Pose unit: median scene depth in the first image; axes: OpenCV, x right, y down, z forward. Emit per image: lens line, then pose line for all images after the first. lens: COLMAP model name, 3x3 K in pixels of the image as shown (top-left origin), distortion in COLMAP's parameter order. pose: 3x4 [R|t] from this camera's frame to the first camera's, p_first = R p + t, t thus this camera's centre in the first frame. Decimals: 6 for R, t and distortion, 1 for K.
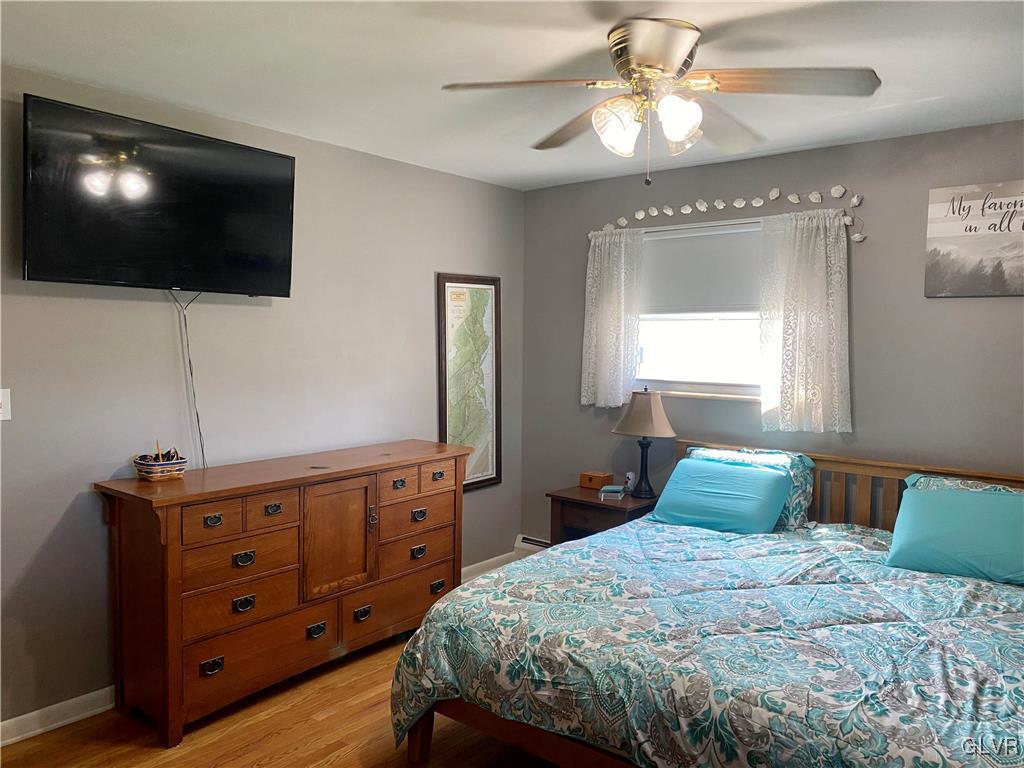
lens RADIAL K [[780.8, 0, 504.7], [0, 780.8, 379.5], [0, 0, 1]] dist [0.076516, -0.115871]
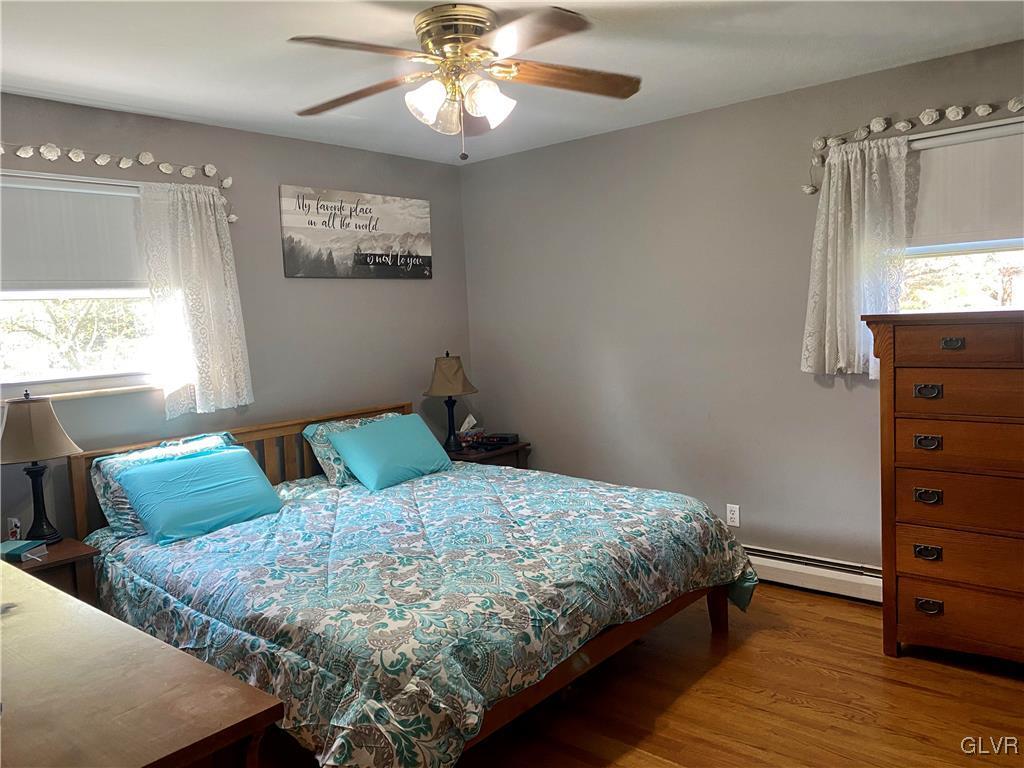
lens RADIAL K [[780.8, 0, 504.7], [0, 780.8, 379.5], [0, 0, 1]] dist [0.076516, -0.115871]
pose [[0.024893, -0.096183, 0.995052, -0.706368], [0.107310, 0.989867, 0.092997, -0.030341], [-0.993914, 0.104464, 0.034962, 0.723330]]
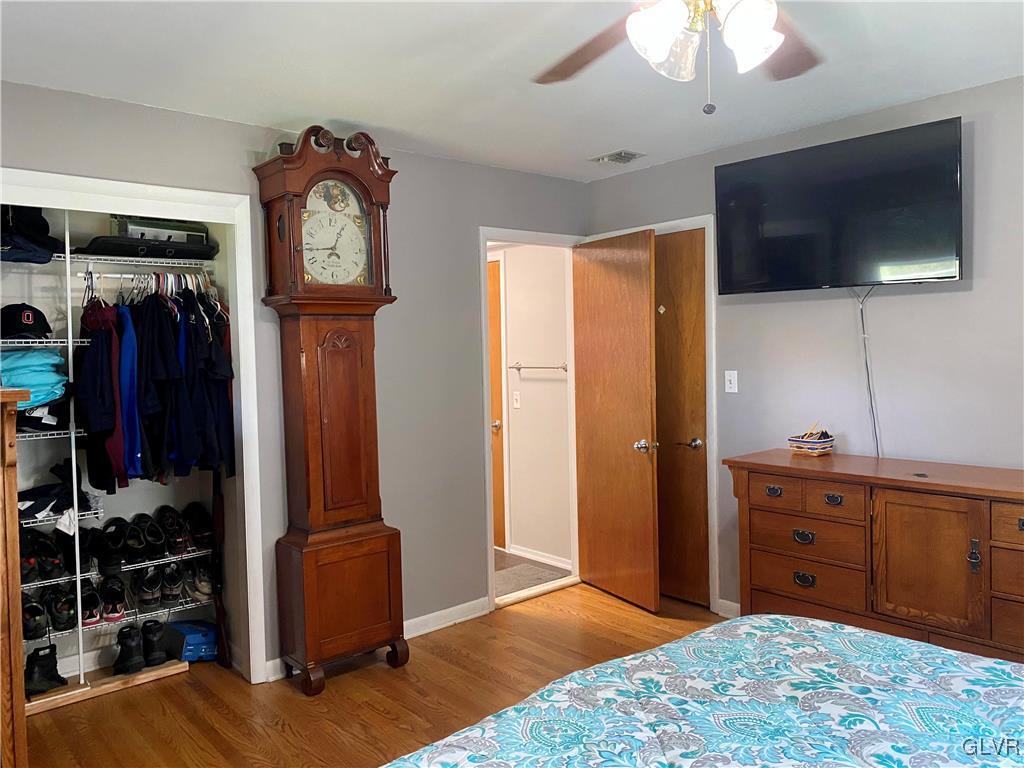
lens RADIAL K [[780.8, 0, 504.7], [0, 780.8, 379.5], [0, 0, 1]] dist [0.076516, -0.115871]
pose [[-0.171960, 0.031950, -0.984586, 0.733522], [-0.038476, 0.998493, 0.039121, -0.010130], [0.984352, 0.044610, -0.170471, 0.730088]]
